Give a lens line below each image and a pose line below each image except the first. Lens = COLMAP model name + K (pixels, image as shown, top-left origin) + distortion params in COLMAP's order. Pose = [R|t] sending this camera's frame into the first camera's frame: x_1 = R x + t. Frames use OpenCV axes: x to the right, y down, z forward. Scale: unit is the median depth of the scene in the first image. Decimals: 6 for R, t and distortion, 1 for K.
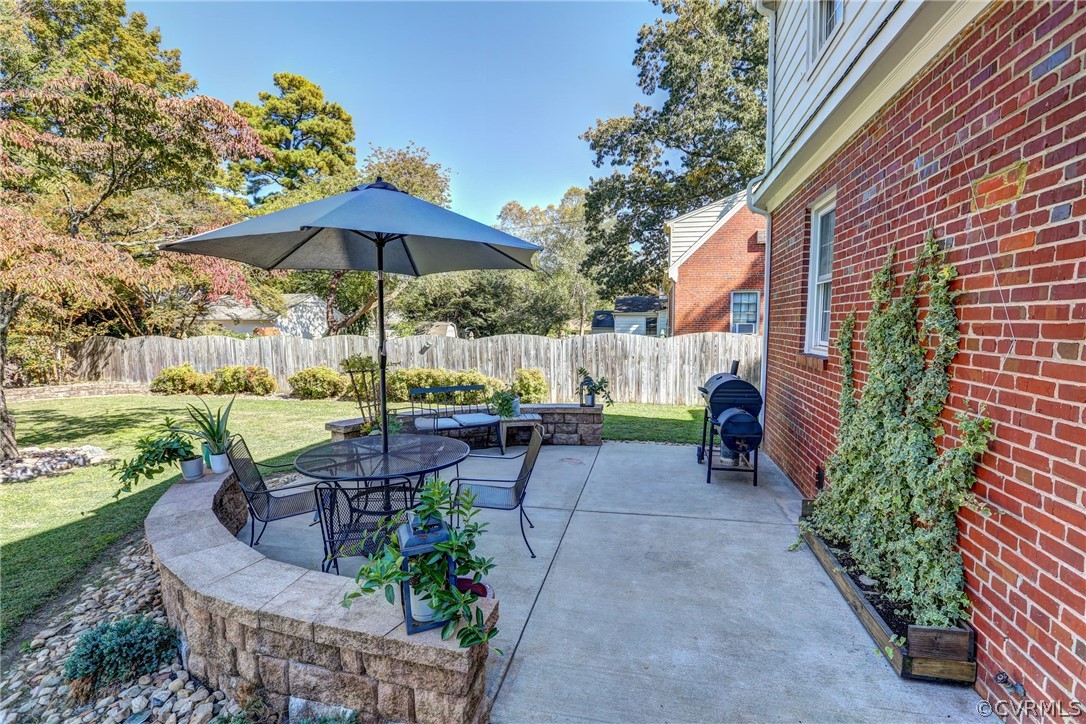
lens RADIAL K [[496.2, 0, 535.7], [0, 496.2, 359.1], [0, 0, 1]] dist [-0.040923, 0.011473]
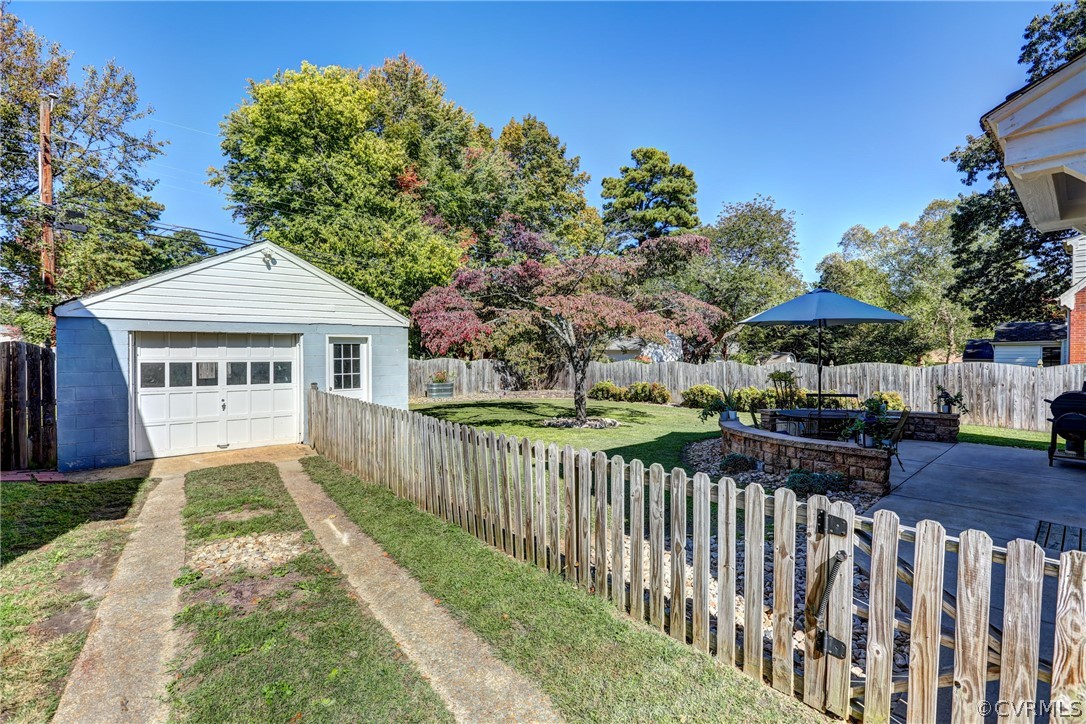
lens RADIAL K [[496.2, 0, 546.2], [0, 496.2, 360.6], [0, 0, 1]] dist [-0.040923, 0.011473]
pose [[0.823434, 0.008965, -0.567341, -0.009772], [-0.042421, 0.998050, -0.045799, 0.013307], [0.565824, 0.061780, 0.822208, -0.167485]]
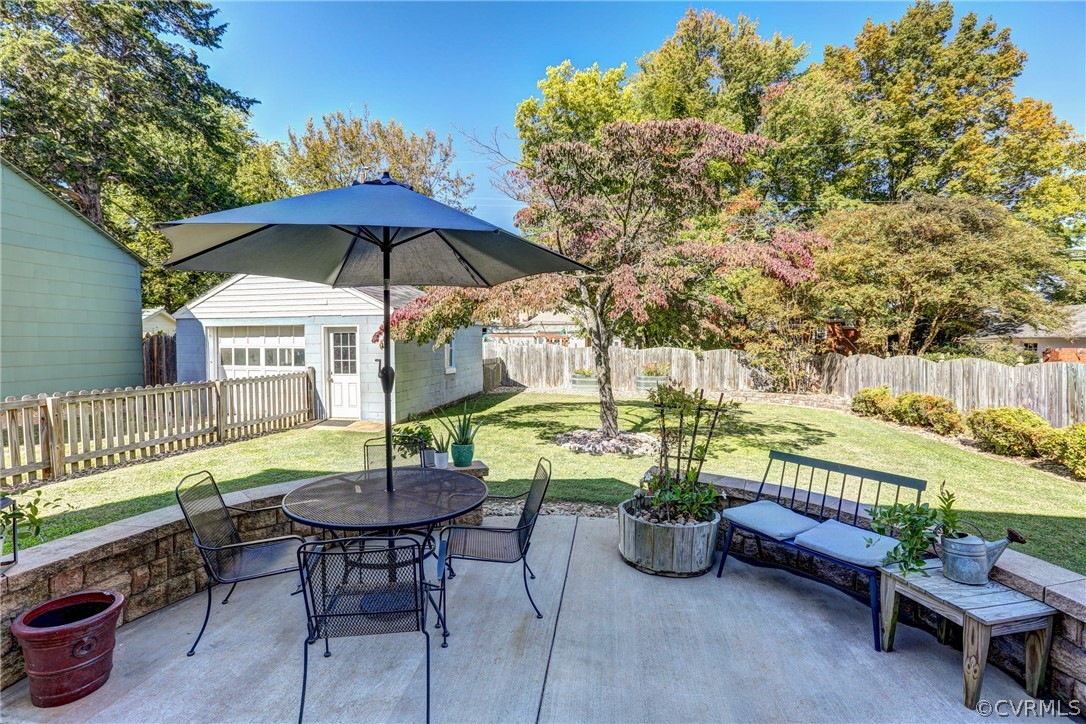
lens RADIAL K [[496.2, 0, 546.9], [0, 496.2, 357.7], [0, 0, 1]] dist [-0.040923, 0.011473]
pose [[0.089758, 0.033376, -0.995404, 0.064498], [-0.074982, 0.996828, 0.026662, -0.009477], [0.993137, 0.072245, 0.091976, 0.137411]]
